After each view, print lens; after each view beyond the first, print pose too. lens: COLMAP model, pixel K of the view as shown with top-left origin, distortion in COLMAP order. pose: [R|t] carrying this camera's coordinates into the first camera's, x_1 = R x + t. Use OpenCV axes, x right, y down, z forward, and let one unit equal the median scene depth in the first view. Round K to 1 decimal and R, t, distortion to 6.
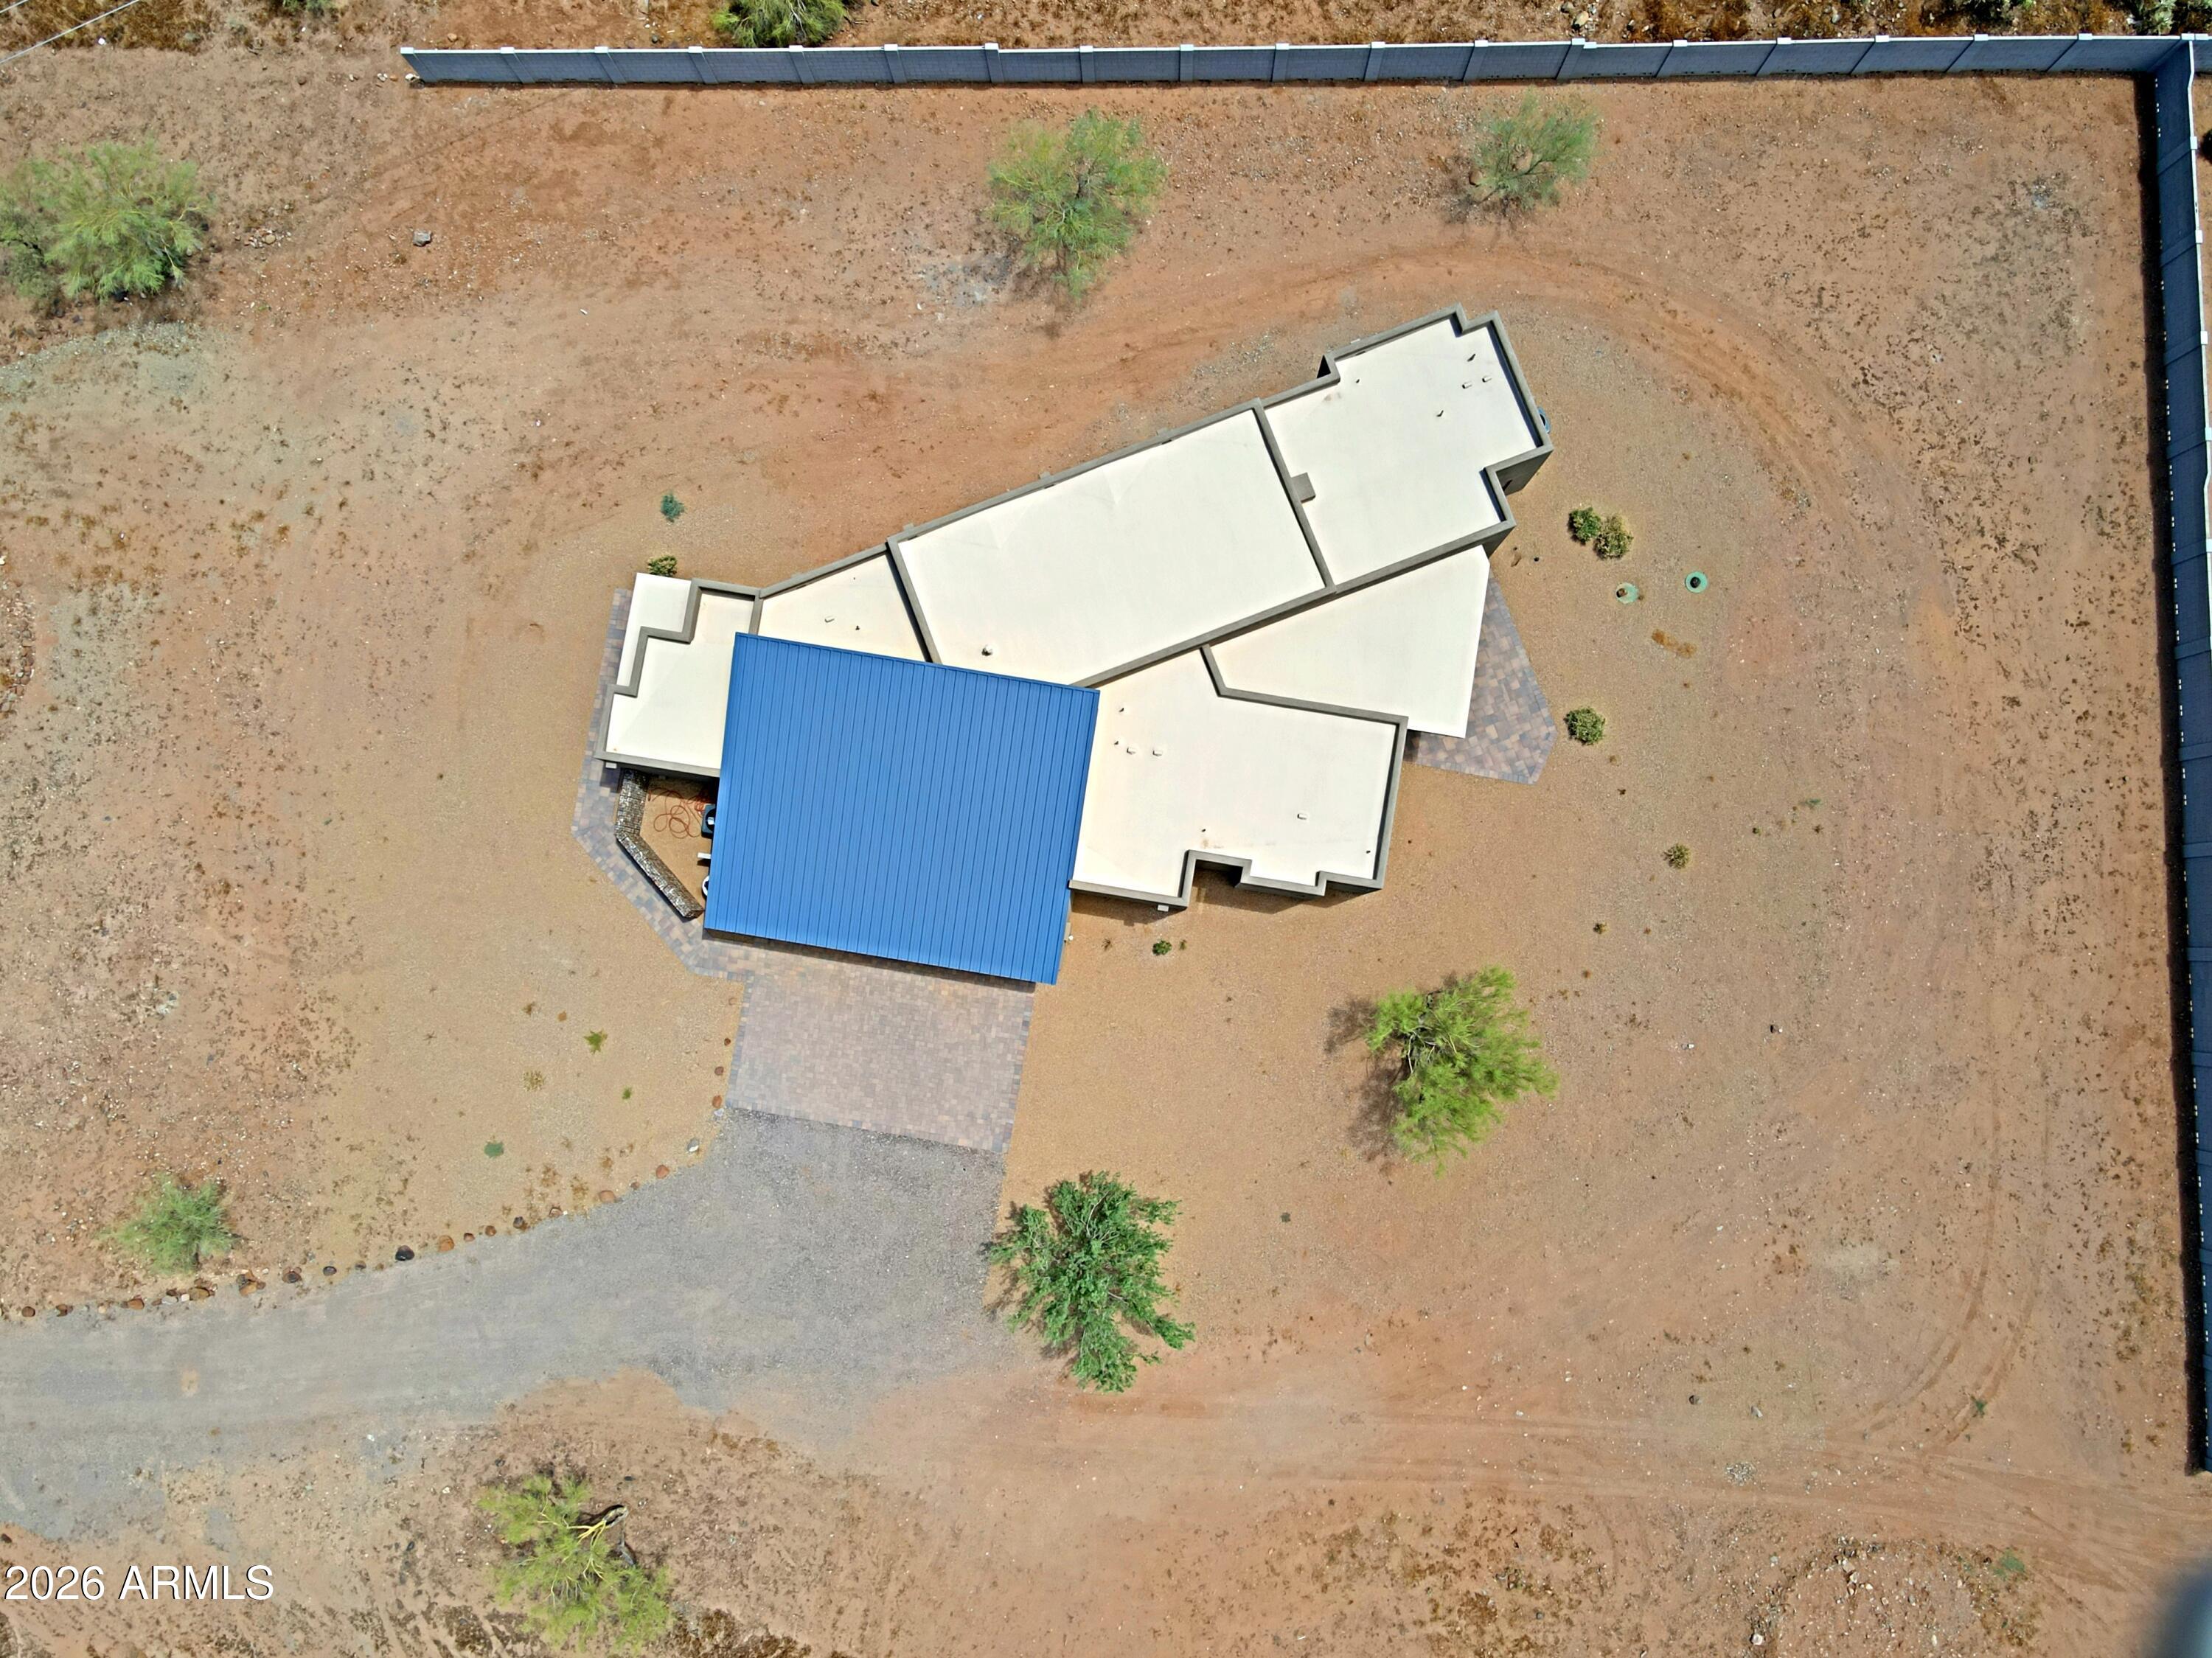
lens RADIAL K [[1612.6, 0, 1106.0], [0, 1612.6, 829.0], [0, 0, 1]] dist [0.020269, 0.009514]
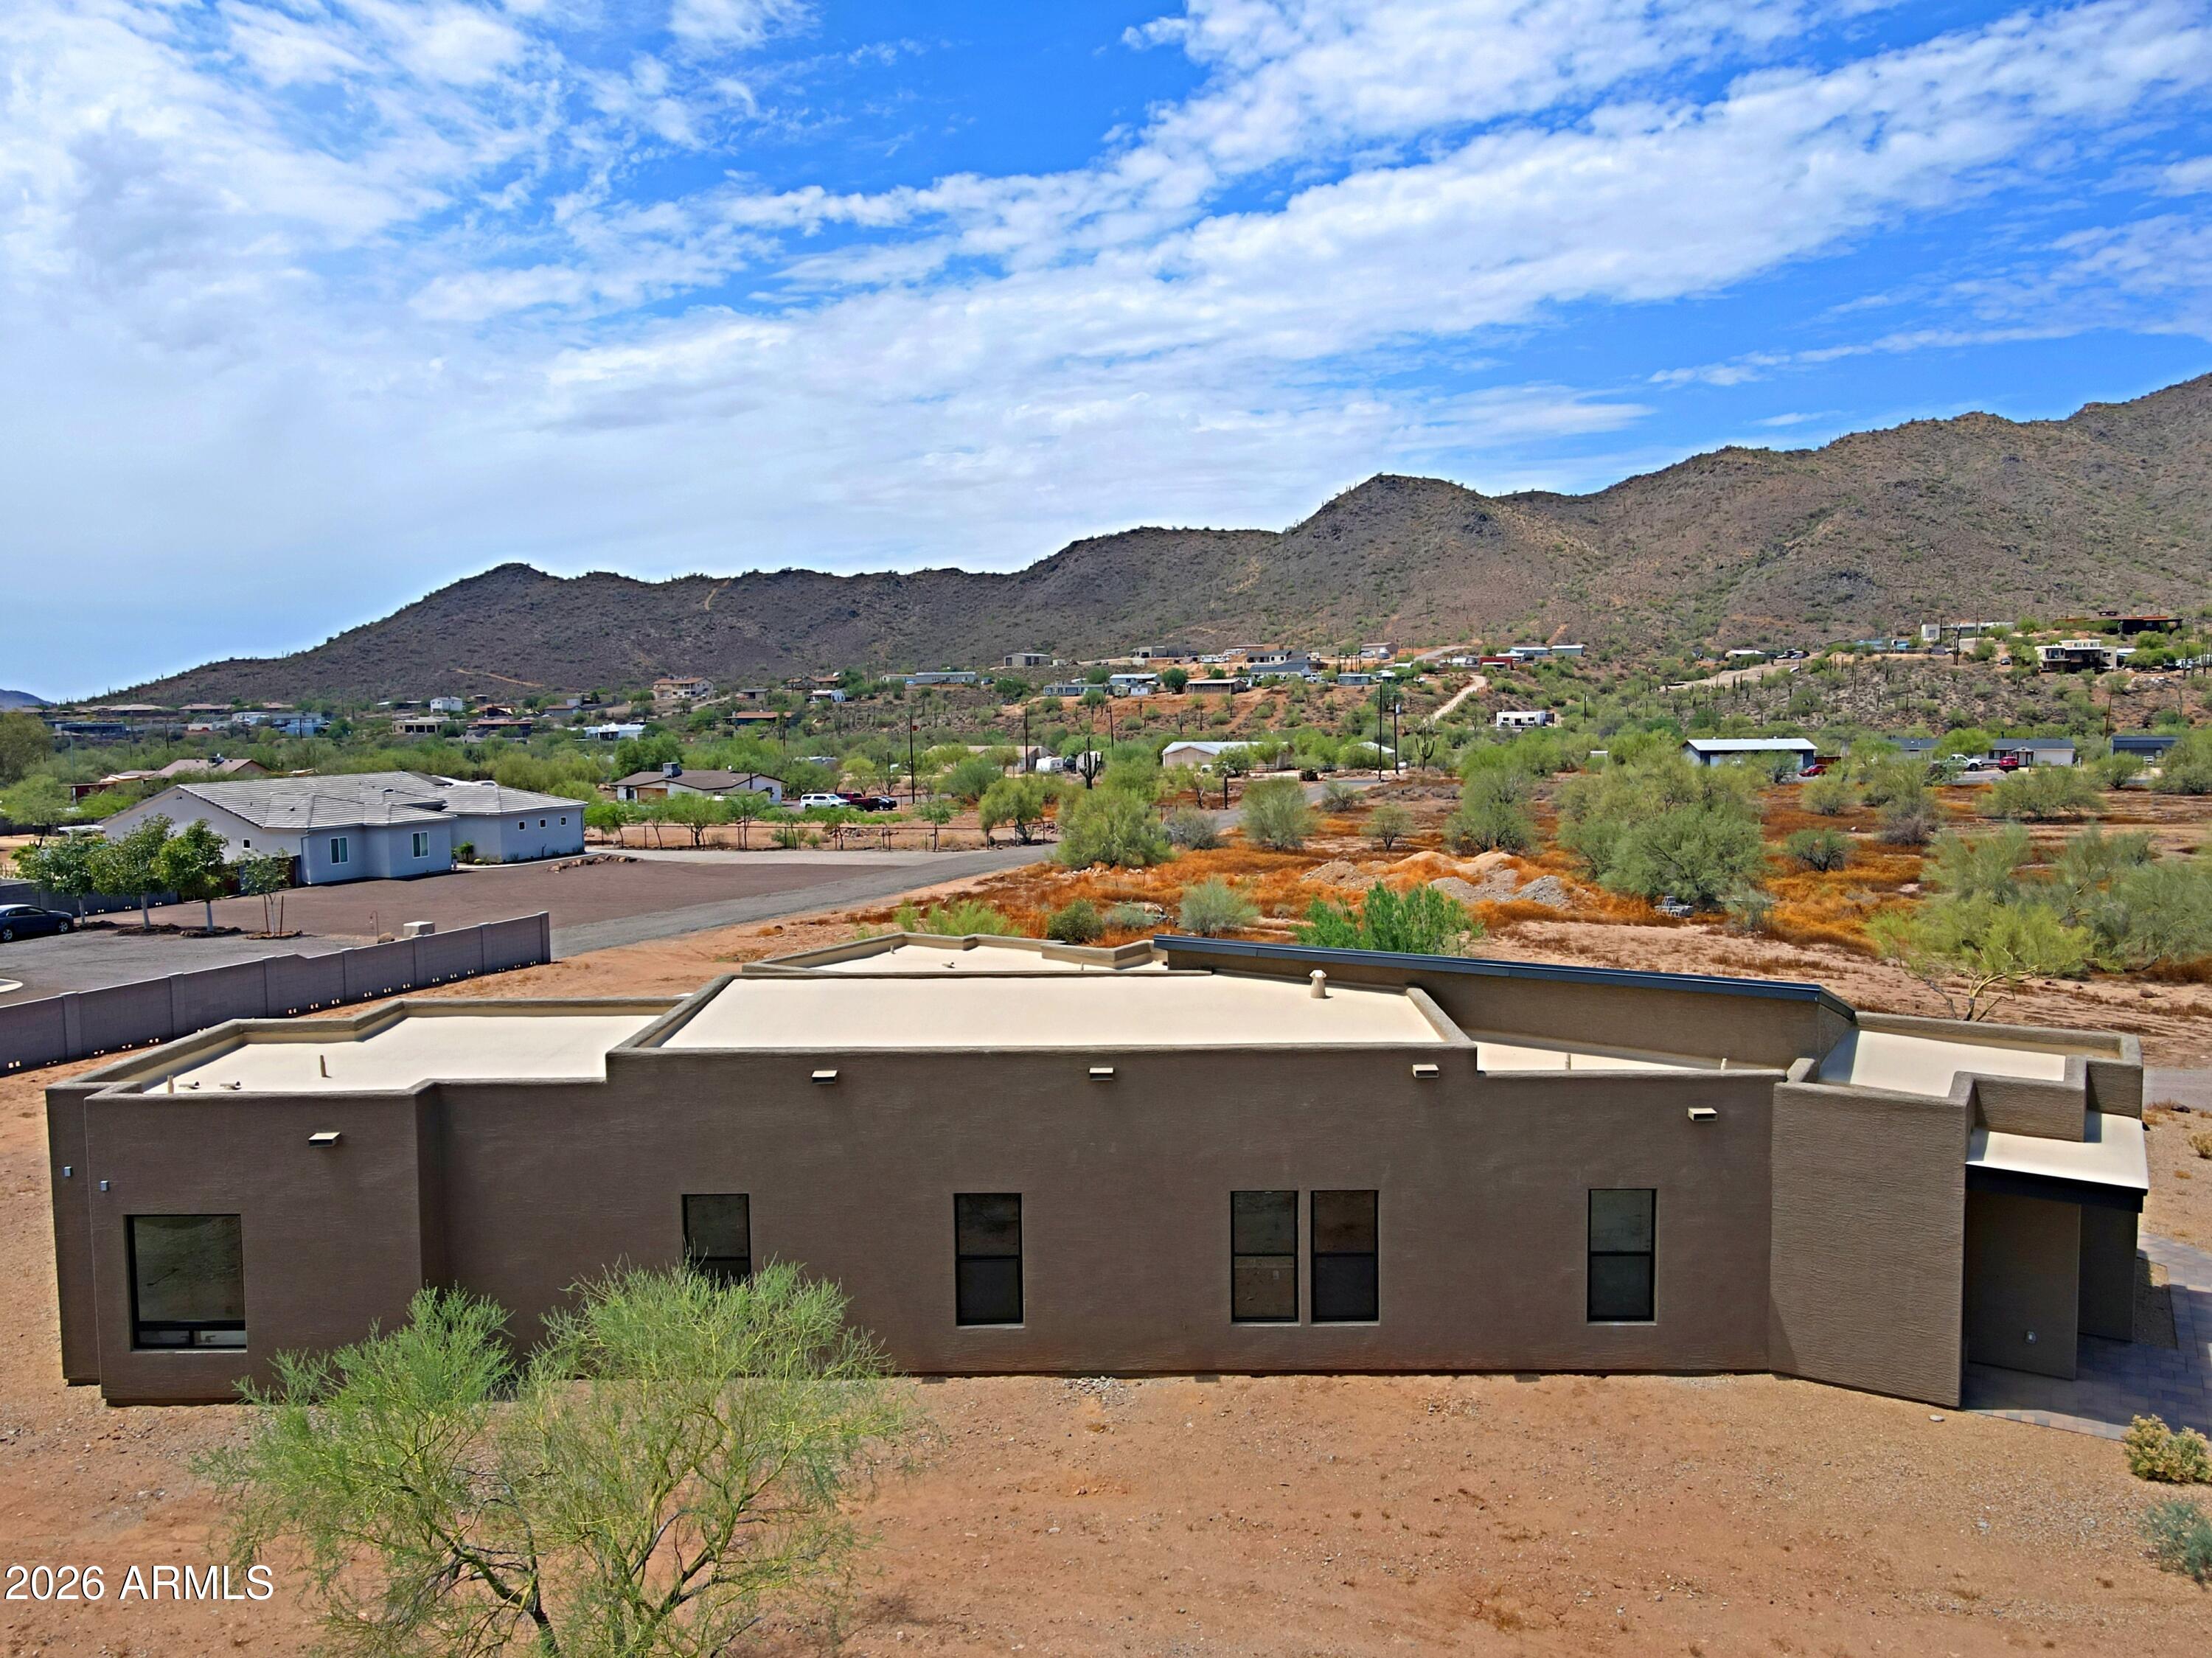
lens RADIAL K [[1622.4, 0, 1118.6], [0, 1622.4, 823.1], [0, 0, 1]] dist [0.025478, 0.005234]
pose [[-0.928774, 0.011369, 0.370473, -0.196707], [0.370453, -0.003872, 0.928843, -0.595475], [0.011994, 0.999928, -0.000616, 0.865123]]
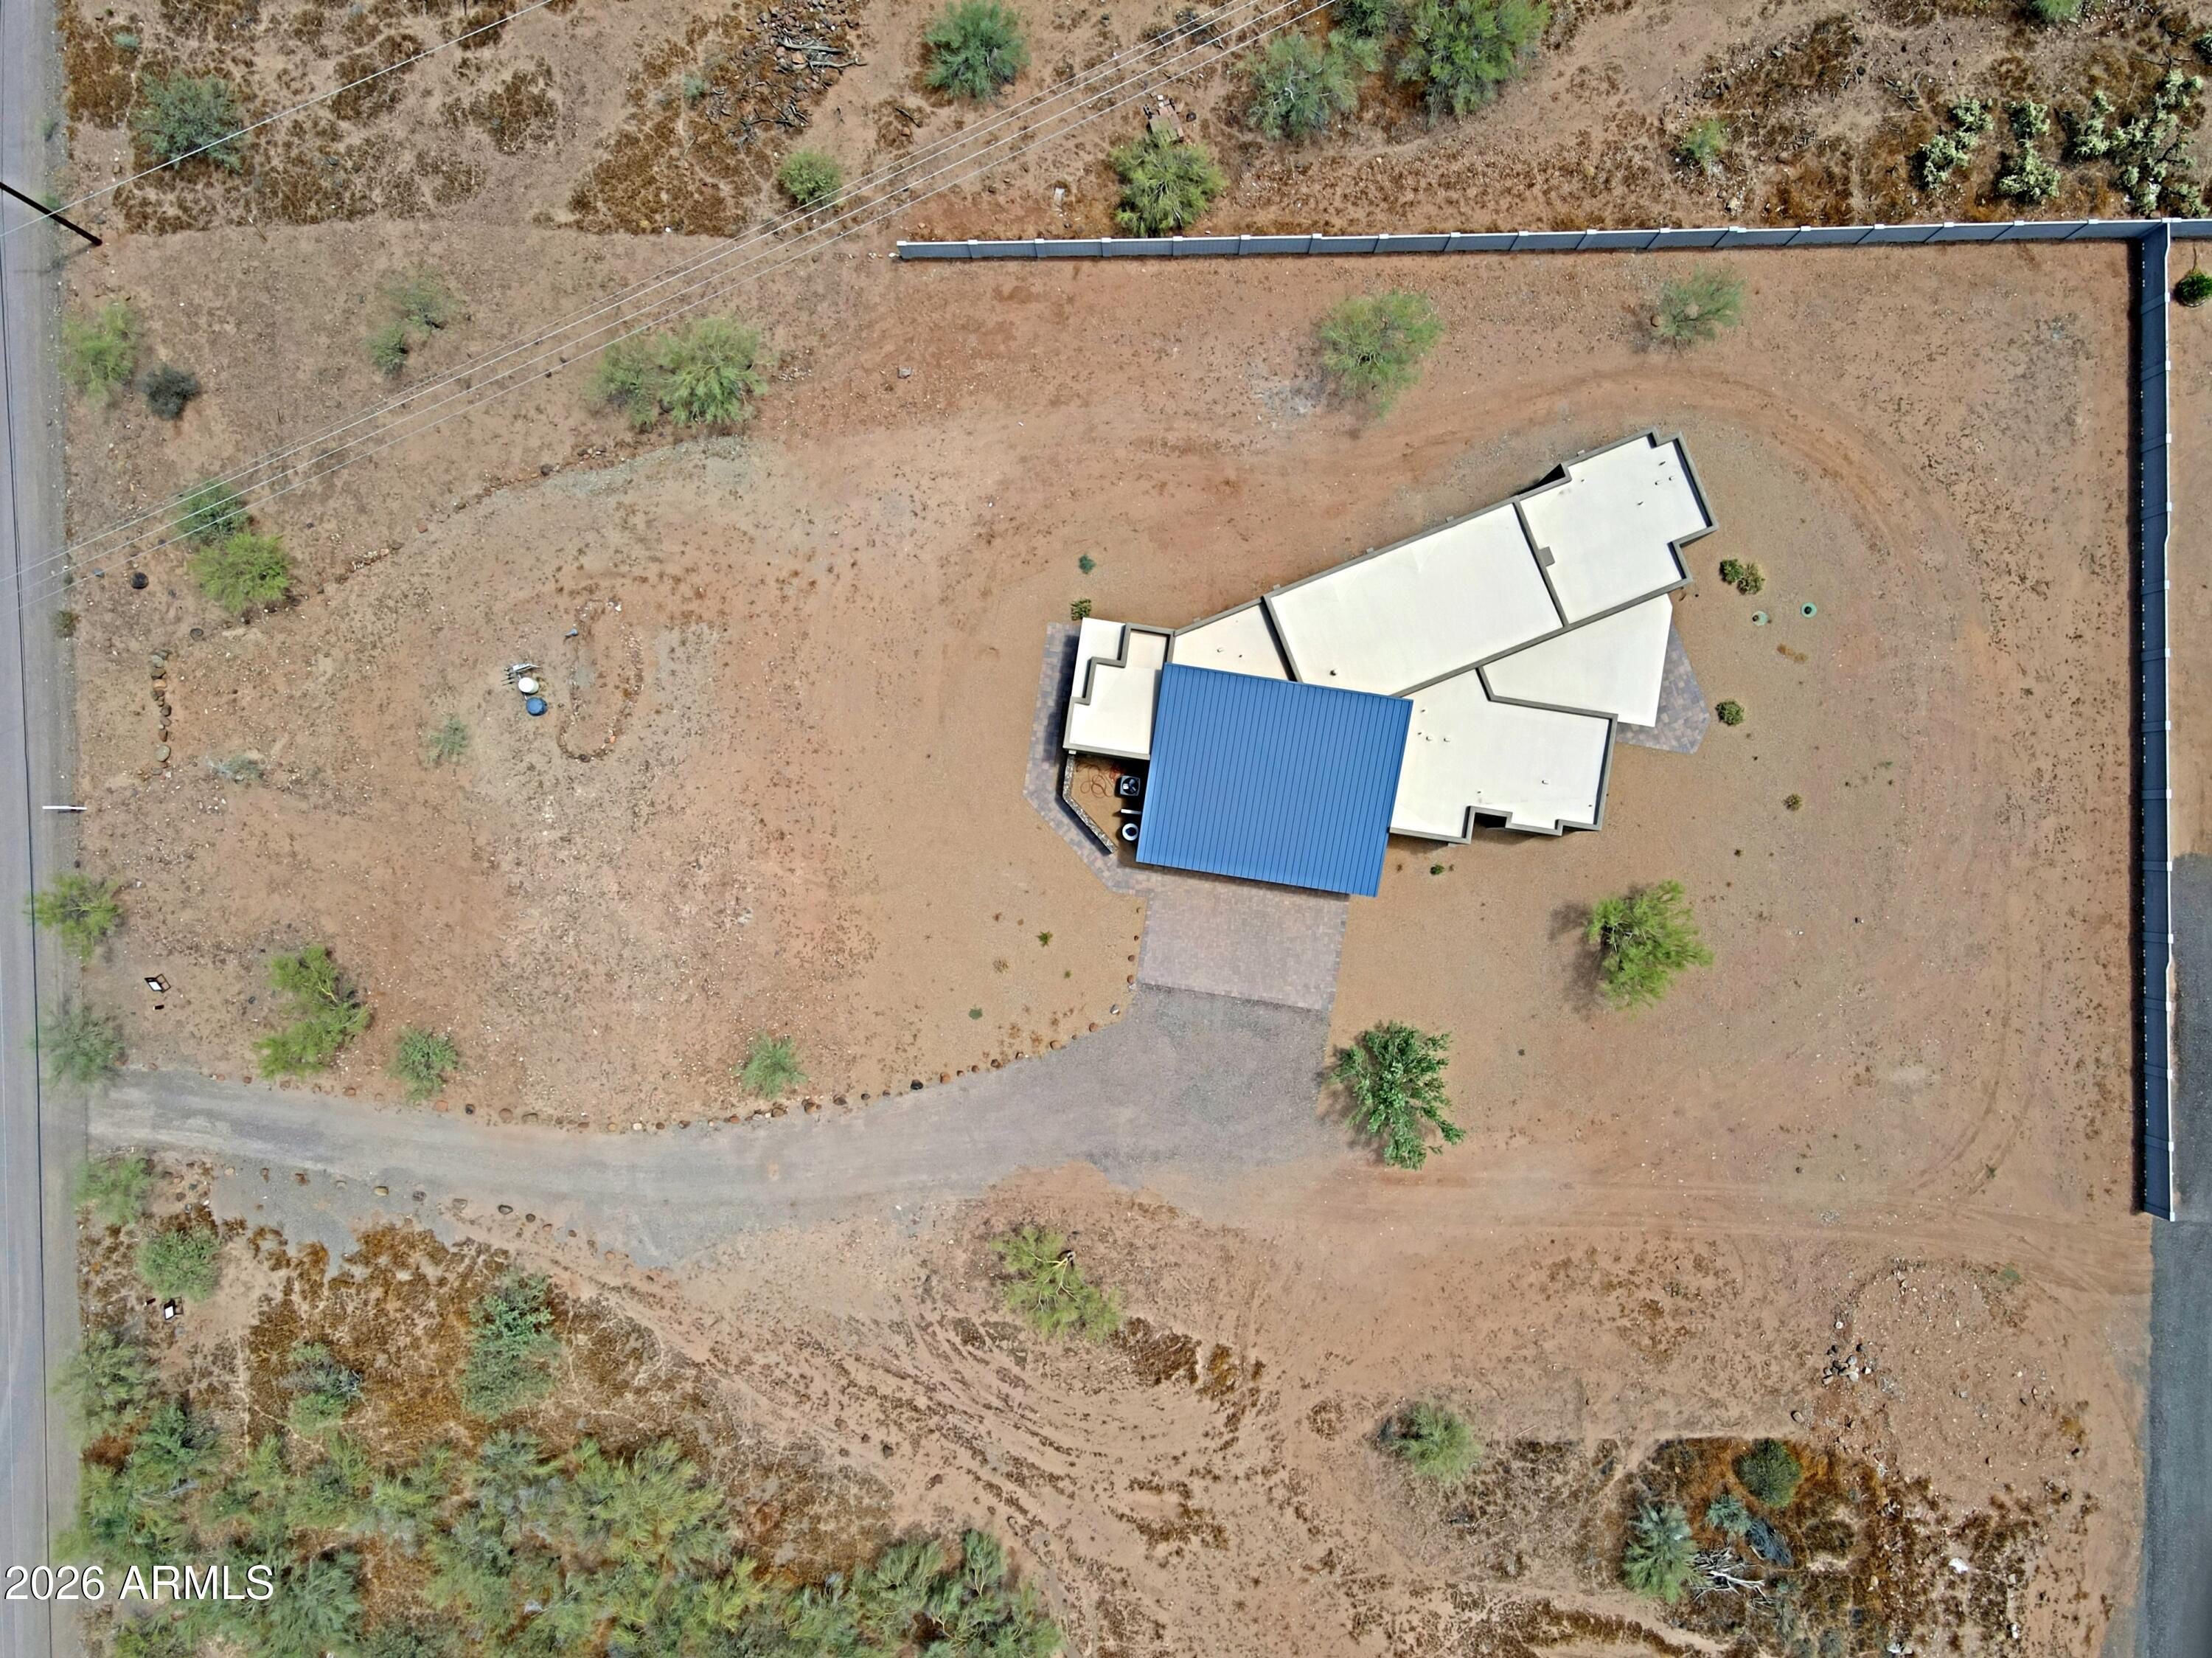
lens RADIAL K [[1654.7, 0, 1106.0], [0, 1654.7, 829.0], [0, 0, 1]] dist [0.002229, 0.051394]
pose [[0.999905, -0.012431, 0.005916, -0.267288], [0.011992, 0.997533, 0.069160, -0.068572], [-0.006761, -0.069083, 0.997588, -0.471105]]
